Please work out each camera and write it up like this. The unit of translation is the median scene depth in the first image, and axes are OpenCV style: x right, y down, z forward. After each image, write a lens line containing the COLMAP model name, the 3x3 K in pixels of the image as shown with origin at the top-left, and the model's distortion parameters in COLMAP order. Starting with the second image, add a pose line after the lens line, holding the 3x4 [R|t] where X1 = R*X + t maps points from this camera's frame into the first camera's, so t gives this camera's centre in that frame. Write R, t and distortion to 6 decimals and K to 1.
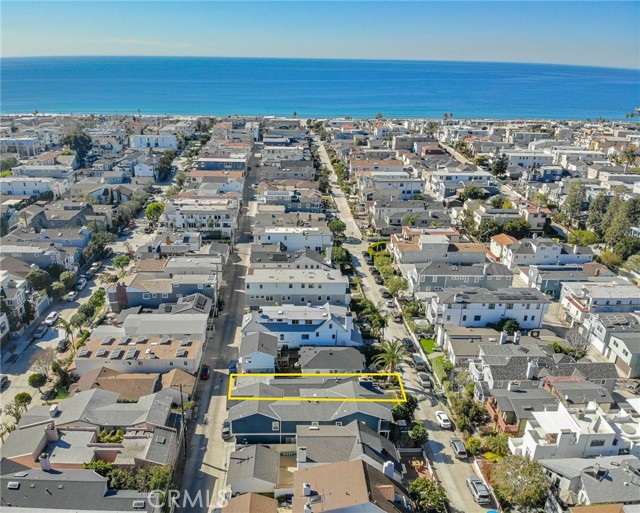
lens RADIAL K [[508.5, 0, 293.7], [0, 508.5, 255.5], [0, 0, 1]] dist [0.065959, -0.001446]
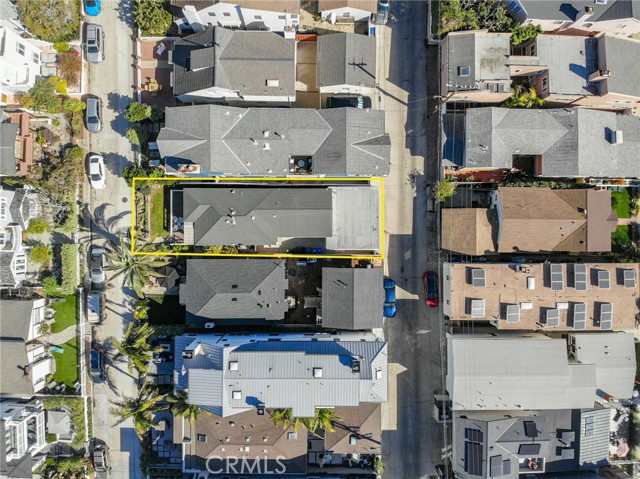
lens RADIAL K [[461.0, 0, 321.6], [0, 461.0, 238.0], [0, 0, 1]] dist [0.107052, -0.235460]
pose [[-0.999600, -0.025507, -0.012247, -0.022734], [-0.002547, -0.349974, 0.936756, -0.268815], [-0.028180, 0.936412, 0.349769, 0.651234]]
